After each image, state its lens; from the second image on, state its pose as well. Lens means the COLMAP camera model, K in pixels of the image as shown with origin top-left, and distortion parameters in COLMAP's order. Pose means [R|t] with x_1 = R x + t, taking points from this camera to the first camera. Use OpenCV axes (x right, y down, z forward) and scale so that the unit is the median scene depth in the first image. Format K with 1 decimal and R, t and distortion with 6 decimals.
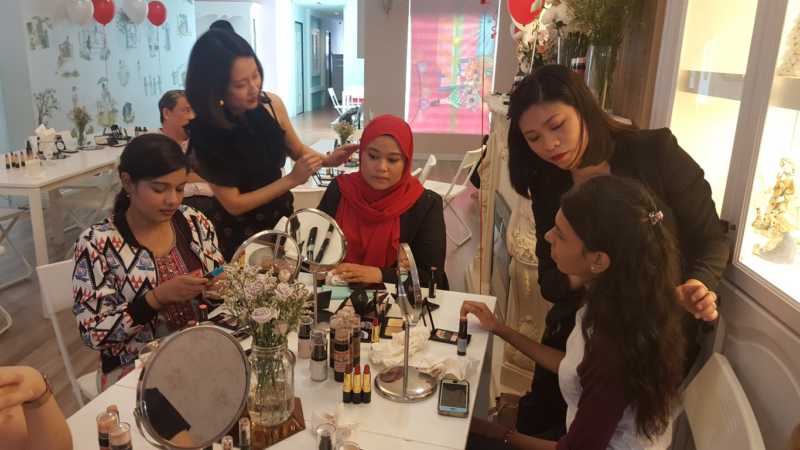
lens RADIAL K [[639.5, 0, 379.9], [0, 639.5, 231.4], [0, 0, 1]] dist [0.167169, -0.275128]
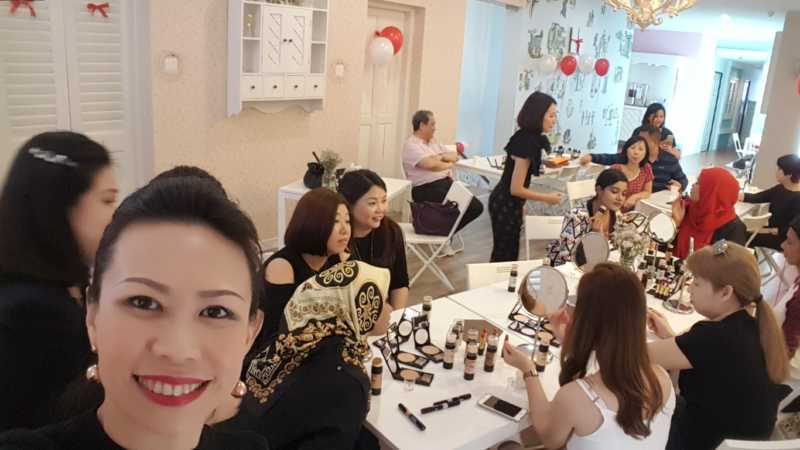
lens RADIAL K [[598.7, 0, 400.0], [0, 598.7, 225.0], [0, 0, 1]] dist [-0.129133, 0.002665]
pose [[0.810065, 0.206809, -0.548657, 0.062308], [-0.218369, 0.974826, 0.045035, 0.025173], [0.544159, 0.083329, 0.834834, -0.257740]]
